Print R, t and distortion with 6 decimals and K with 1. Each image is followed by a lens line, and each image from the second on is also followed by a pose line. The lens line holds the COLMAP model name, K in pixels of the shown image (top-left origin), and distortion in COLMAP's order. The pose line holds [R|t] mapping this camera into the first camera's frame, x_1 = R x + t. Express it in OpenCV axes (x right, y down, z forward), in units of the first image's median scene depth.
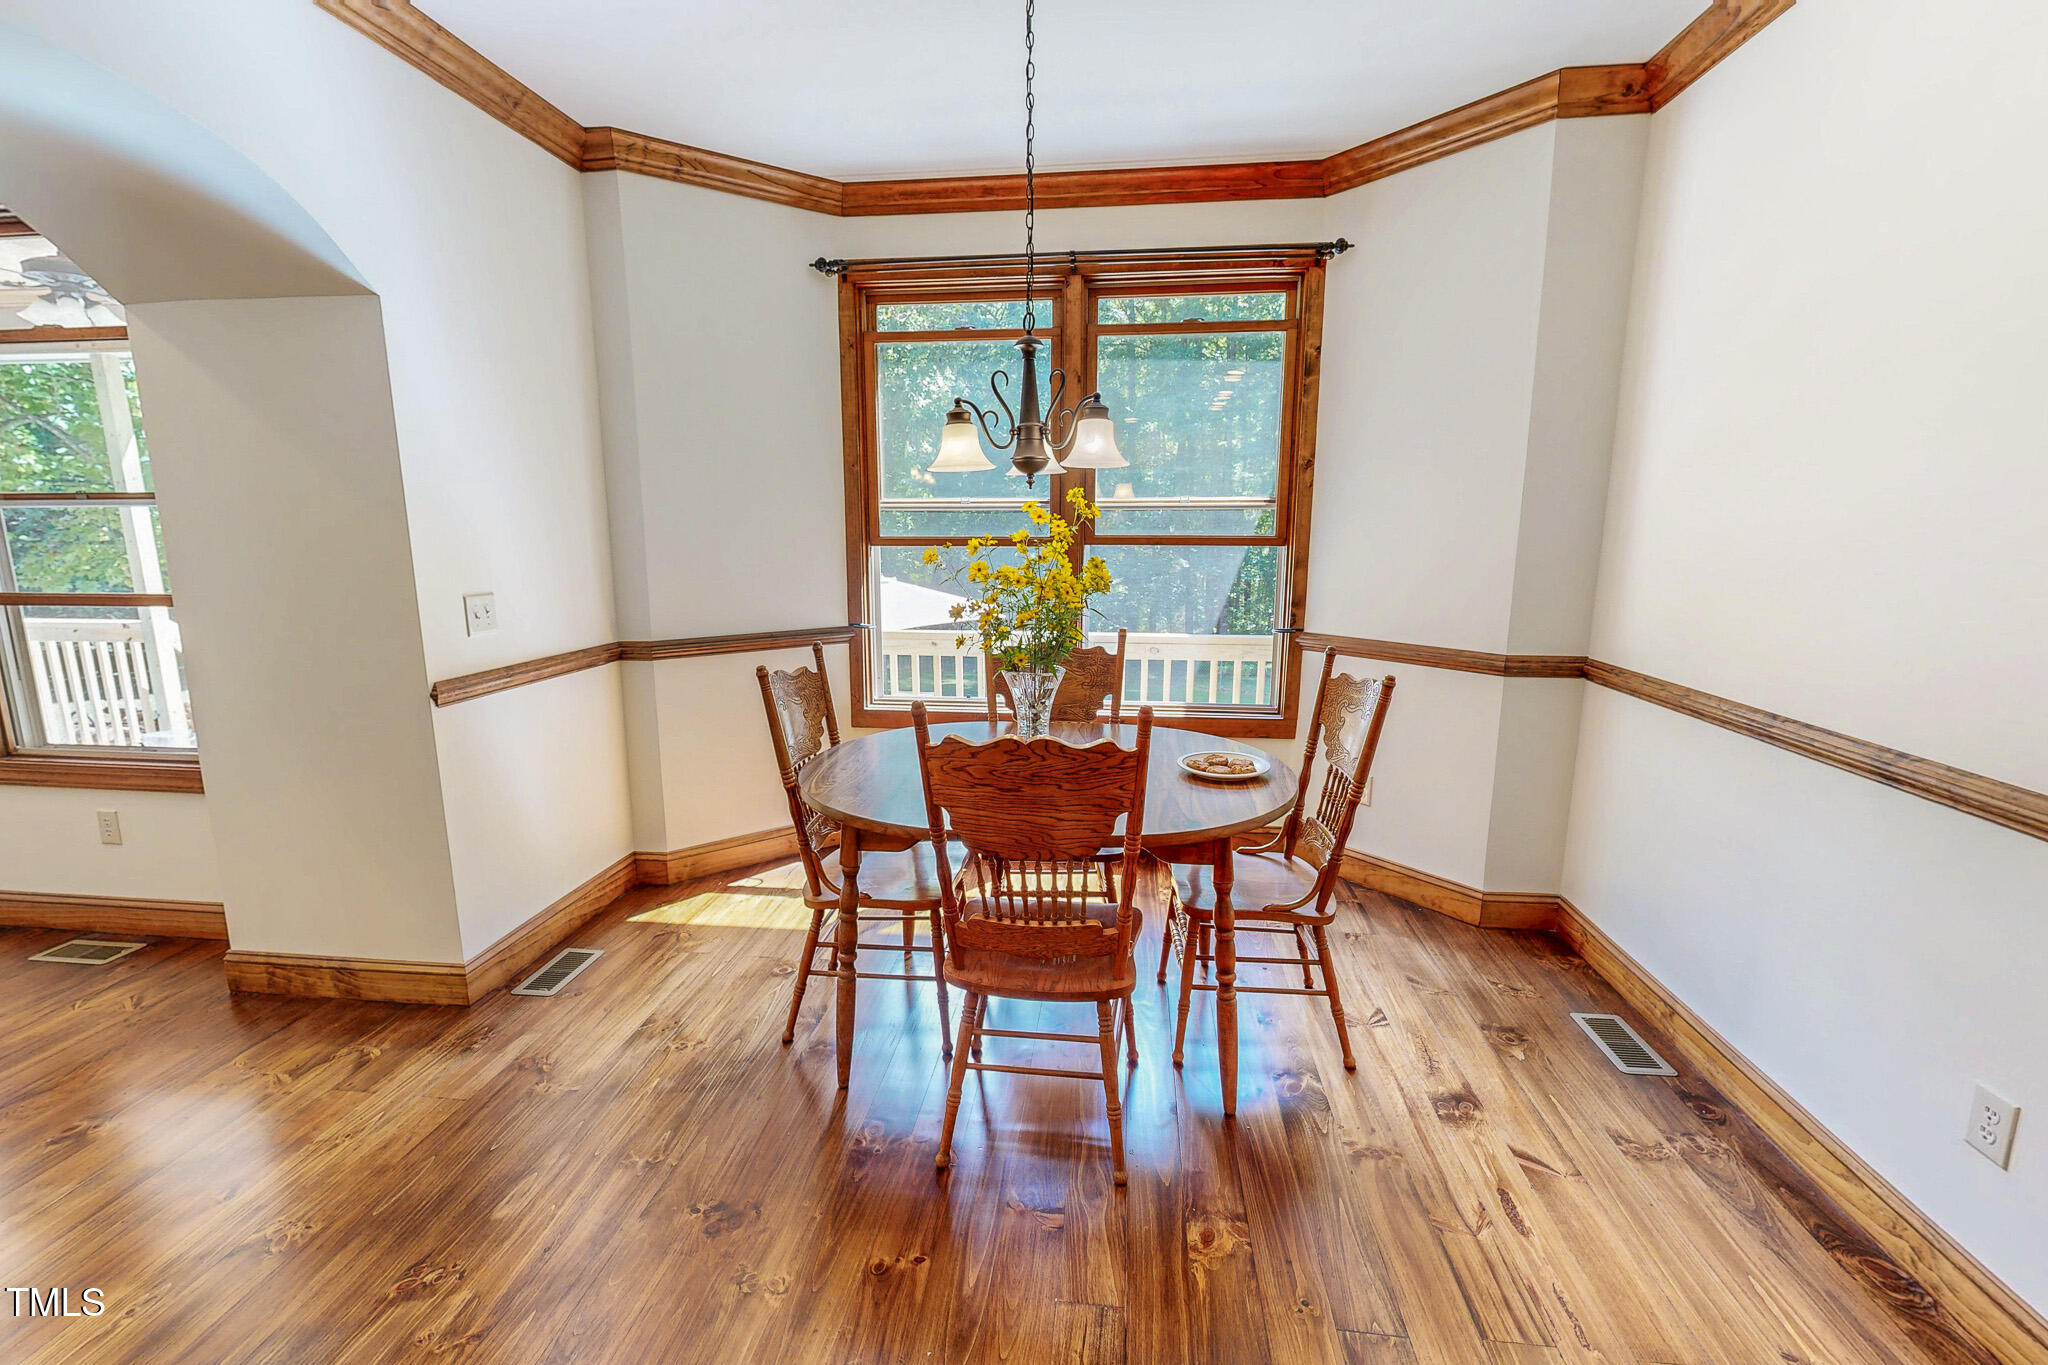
lens RADIAL K [[889.1, 0, 1021.9], [0, 889.1, 682.3], [0, 0, 1]] dist [0.000422, 0.000282]
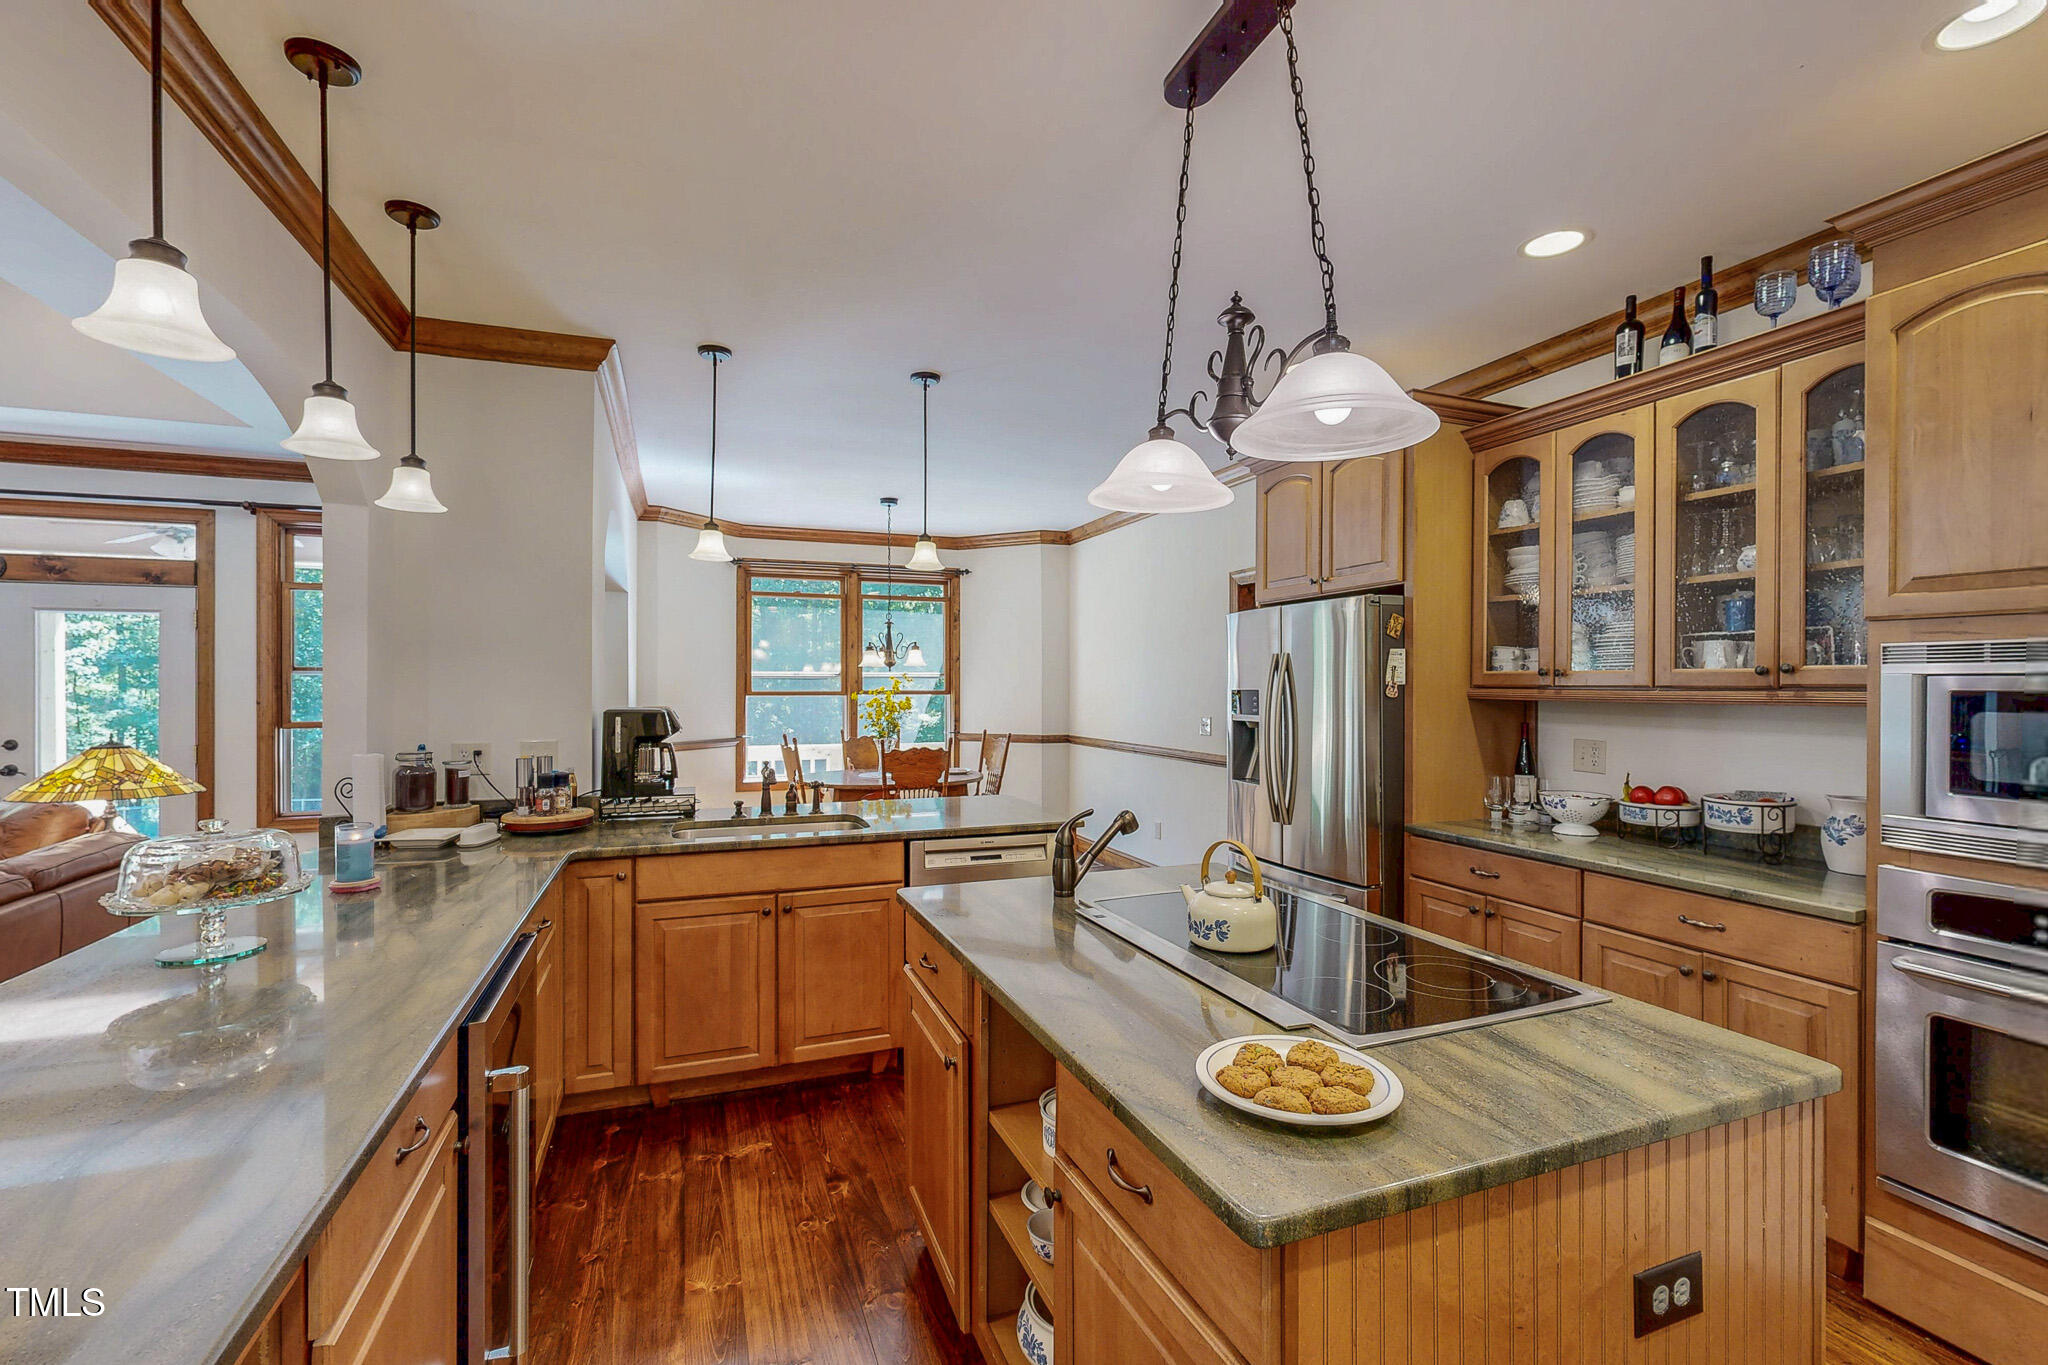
lens RADIAL K [[889.1, 0, 1024.8], [0, 889.1, 683.1], [0, 0, 1]] dist [0.000422, 0.000282]
pose [[0.886324, -0.002686, 0.463059, -0.586737], [0.086017, 0.983534, -0.158938, 0.193908], [-0.455007, 0.180701, 0.871961, -1.061298]]
